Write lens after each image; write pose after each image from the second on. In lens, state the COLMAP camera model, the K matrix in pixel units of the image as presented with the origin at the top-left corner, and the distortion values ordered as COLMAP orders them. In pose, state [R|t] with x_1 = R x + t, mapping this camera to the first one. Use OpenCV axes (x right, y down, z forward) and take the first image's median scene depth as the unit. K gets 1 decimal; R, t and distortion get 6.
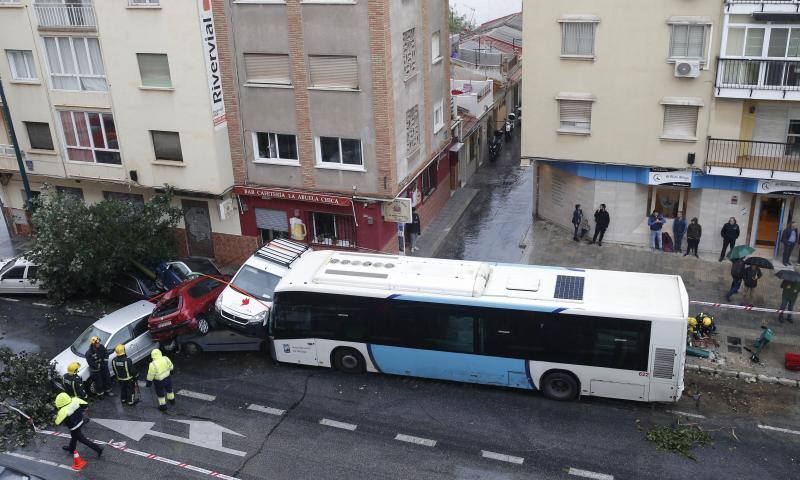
lens RADIAL K [[724.7, 0, 420.7], [0, 724.7, 198.3], [0, 0, 1]] dist [-0.023526, 0.006020]
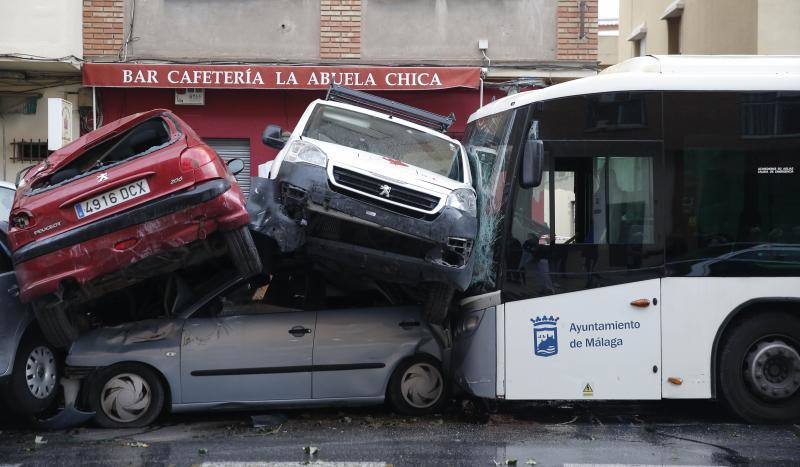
lens RADIAL K [[1298.2, 0, 395.1], [0, 1298.2, 200.9], [0, 0, 1]] dist [0.147316, 0.035969]
pose [[0.937859, 0.044730, 0.344120, -0.338514], [0.090592, 0.925710, -0.367224, 0.277995], [-0.334982, 0.375579, 0.864134, 0.484760]]
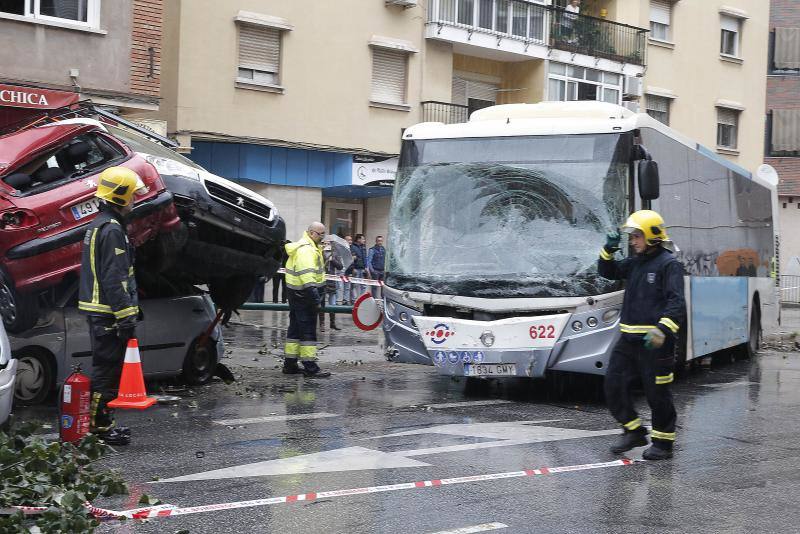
lens RADIAL K [[1181.7, 0, 307.2], [0, 1181.7, 237.8], [0, 0, 1]] dist [0.028473, 0.111880]
pose [[0.541153, 0.057437, 0.838961, -0.560682], [0.254678, 0.939617, -0.228603, 0.251759], [-0.801432, 0.337374, 0.493848, 0.584783]]
